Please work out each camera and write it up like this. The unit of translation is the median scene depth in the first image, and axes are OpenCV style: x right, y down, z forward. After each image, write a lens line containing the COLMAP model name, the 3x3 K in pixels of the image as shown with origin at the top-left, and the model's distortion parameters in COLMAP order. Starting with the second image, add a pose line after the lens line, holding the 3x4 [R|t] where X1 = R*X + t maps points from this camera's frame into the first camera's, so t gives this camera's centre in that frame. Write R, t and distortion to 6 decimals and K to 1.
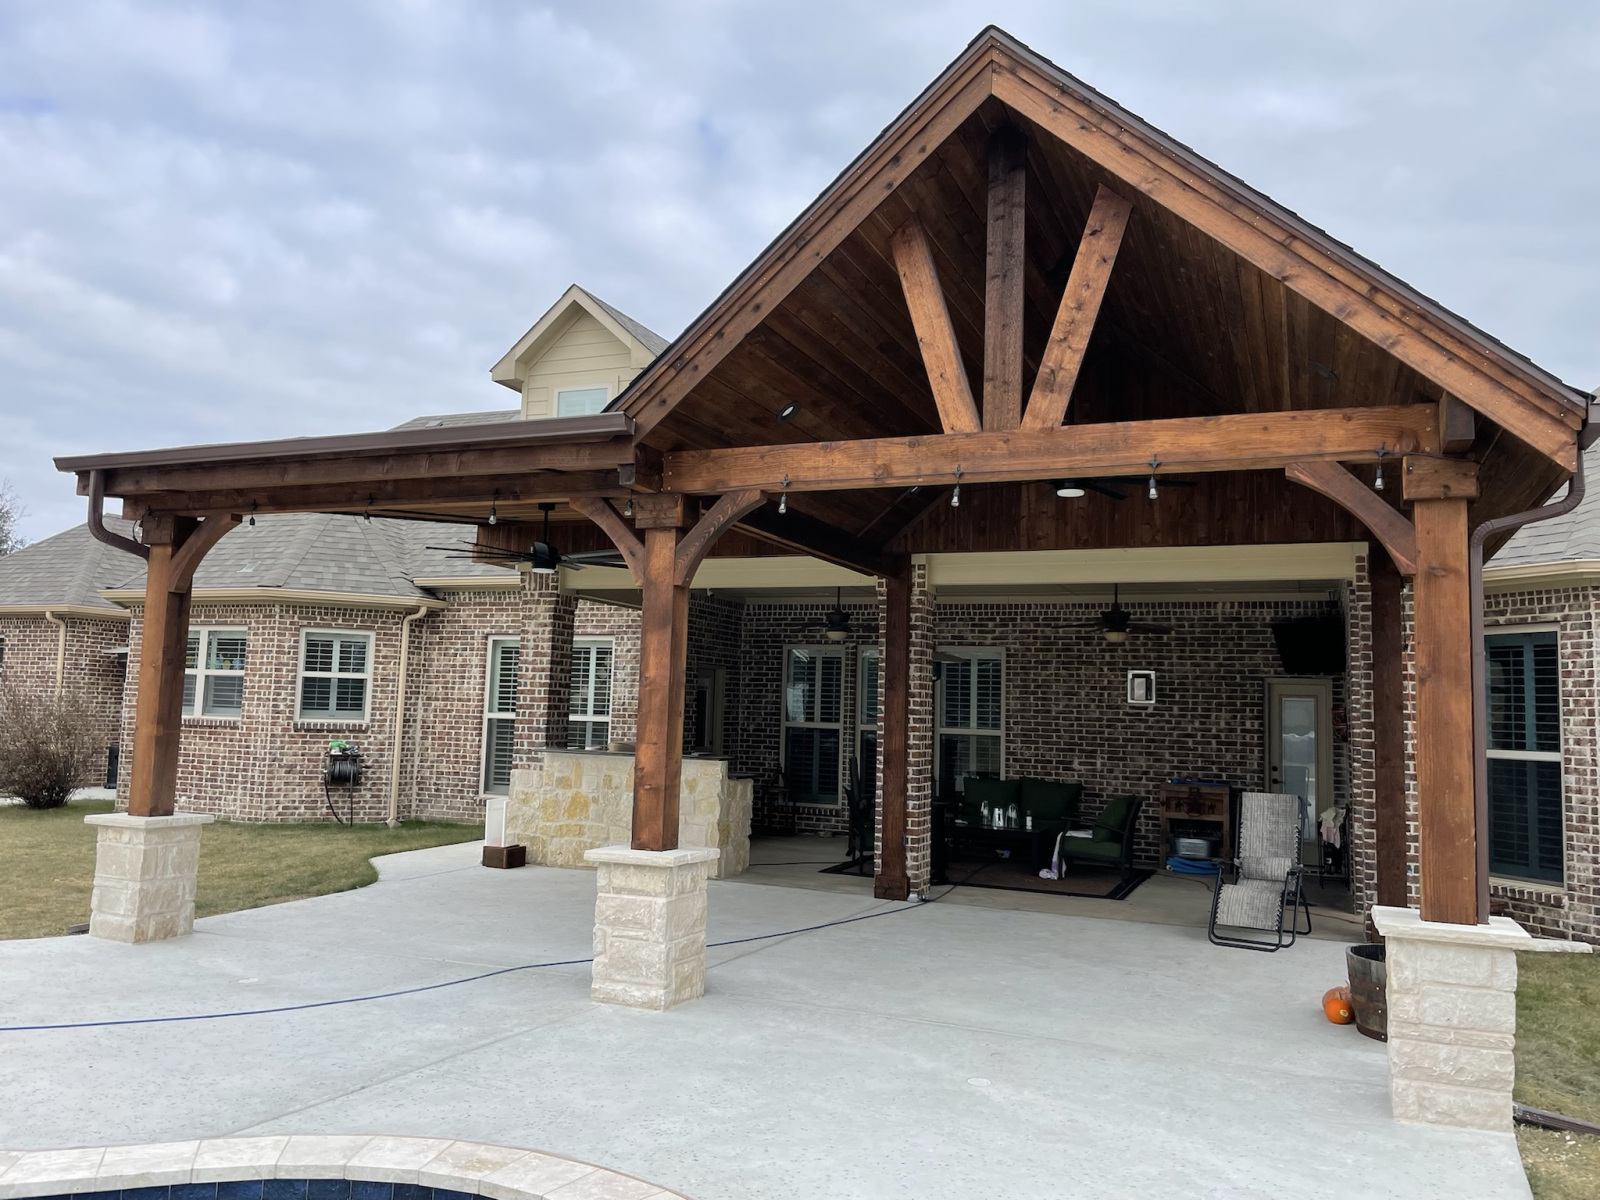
lens RADIAL K [[1242.9, 0, 752.1], [0, 1242.9, 598.2], [0, 0, 1]] dist [0.079384, -0.101039]
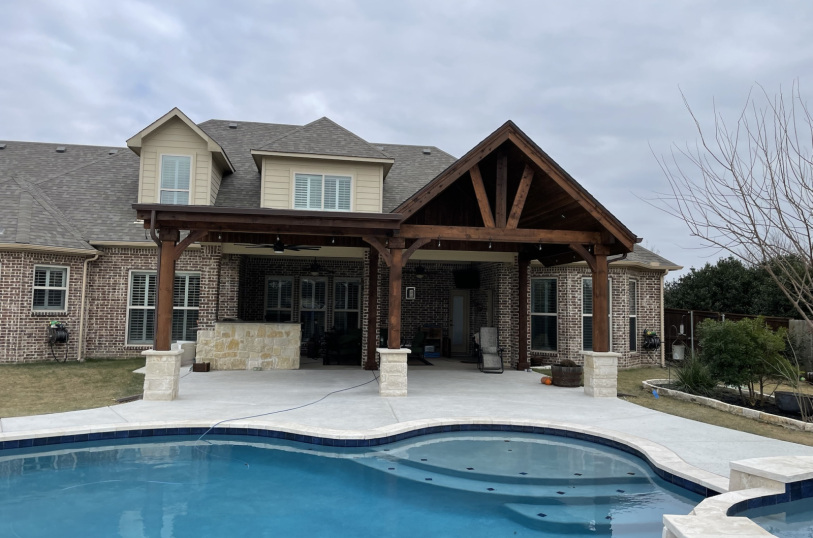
lens RADIAL K [[640.3, 0, 406.4], [0, 640.3, 256.9], [0, 0, 1]] dist [0.107582, -0.190353]
pose [[0.842875, 0.027415, 0.537411, -0.525438], [-0.041140, 0.999061, 0.013559, -0.032420], [-0.536535, -0.033537, 0.843212, -0.219796]]
